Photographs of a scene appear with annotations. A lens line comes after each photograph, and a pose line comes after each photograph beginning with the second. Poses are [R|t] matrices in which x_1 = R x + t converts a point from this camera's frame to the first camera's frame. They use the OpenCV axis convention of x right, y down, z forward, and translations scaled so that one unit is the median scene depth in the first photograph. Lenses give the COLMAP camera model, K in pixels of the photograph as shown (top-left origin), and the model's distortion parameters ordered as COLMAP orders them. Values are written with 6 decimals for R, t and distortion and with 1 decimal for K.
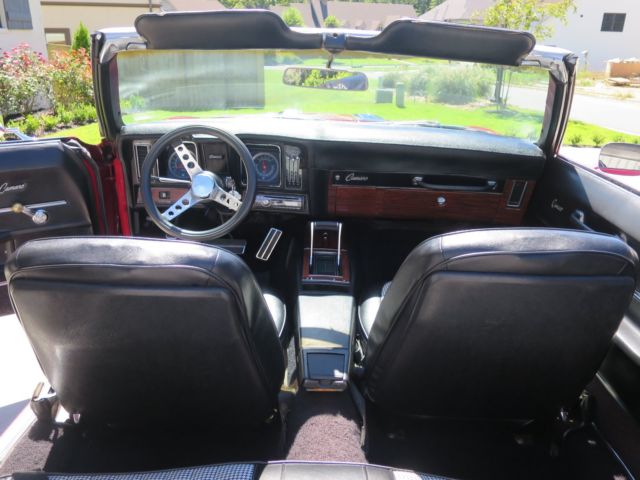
lens RADIAL K [[533.1, 0, 320.0], [0, 533.1, 240.0], [0, 0, 1]] dist [-0.052897, 0.008040]
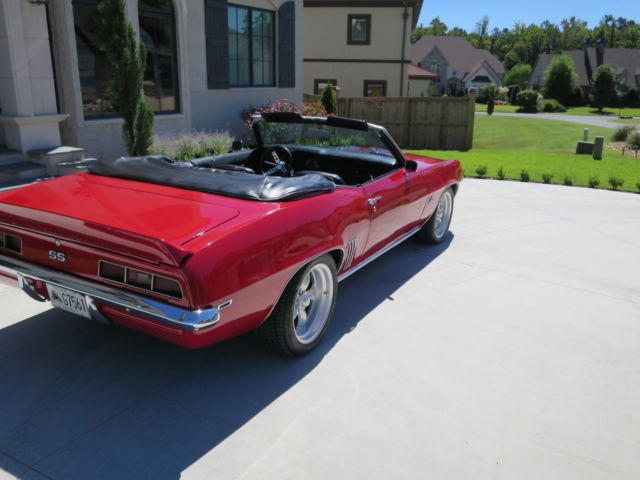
lens RADIAL K [[533.1, 0, 320.0], [0, 533.1, 240.0], [0, 0, 1]] dist [-0.052897, 0.008040]
pose [[0.884547, 0.131025, -0.447670, 0.149613], [-0.164686, 0.985655, -0.036919, 0.041499], [0.436411, 0.106381, 0.893436, -0.166726]]
